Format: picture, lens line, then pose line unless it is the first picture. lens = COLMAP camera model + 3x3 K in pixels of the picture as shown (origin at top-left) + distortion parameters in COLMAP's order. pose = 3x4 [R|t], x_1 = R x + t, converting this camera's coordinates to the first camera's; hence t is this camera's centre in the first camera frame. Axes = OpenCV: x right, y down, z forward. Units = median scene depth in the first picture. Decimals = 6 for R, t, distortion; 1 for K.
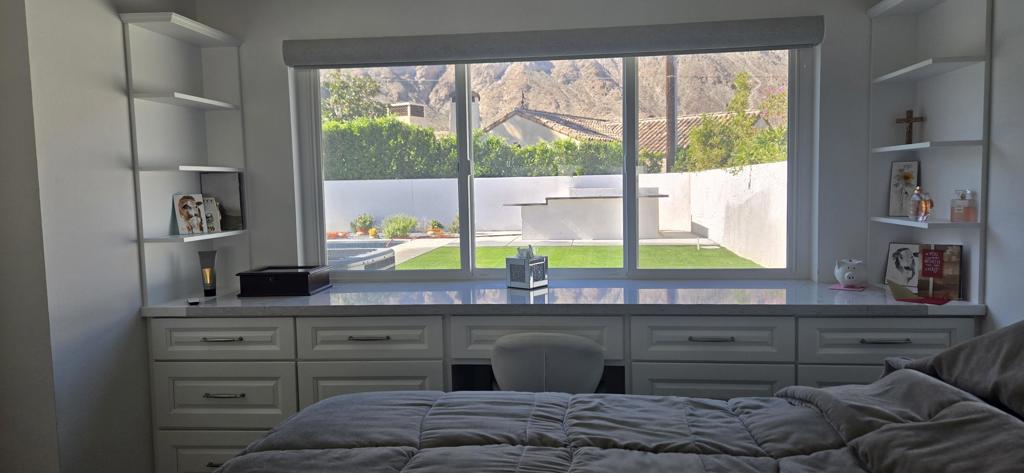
lens RADIAL K [[689.1, 0, 517.3], [0, 689.1, 241.9], [0, 0, 1]] dist [0.052680, -0.020253]
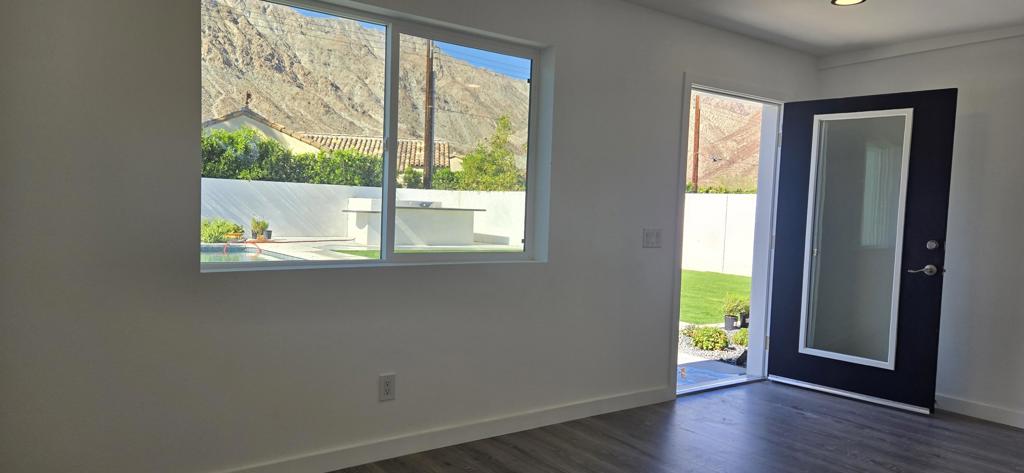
lens RADIAL K [[689.1, 0, 508.7], [0, 689.1, 243.1], [0, 0, 1]] dist [0.052680, -0.020253]
pose [[0.737603, 0.012384, 0.675121, -0.452044], [-0.000276, 0.999837, -0.018039, 0.010475], [-0.675235, 0.013119, 0.737486, 0.060849]]
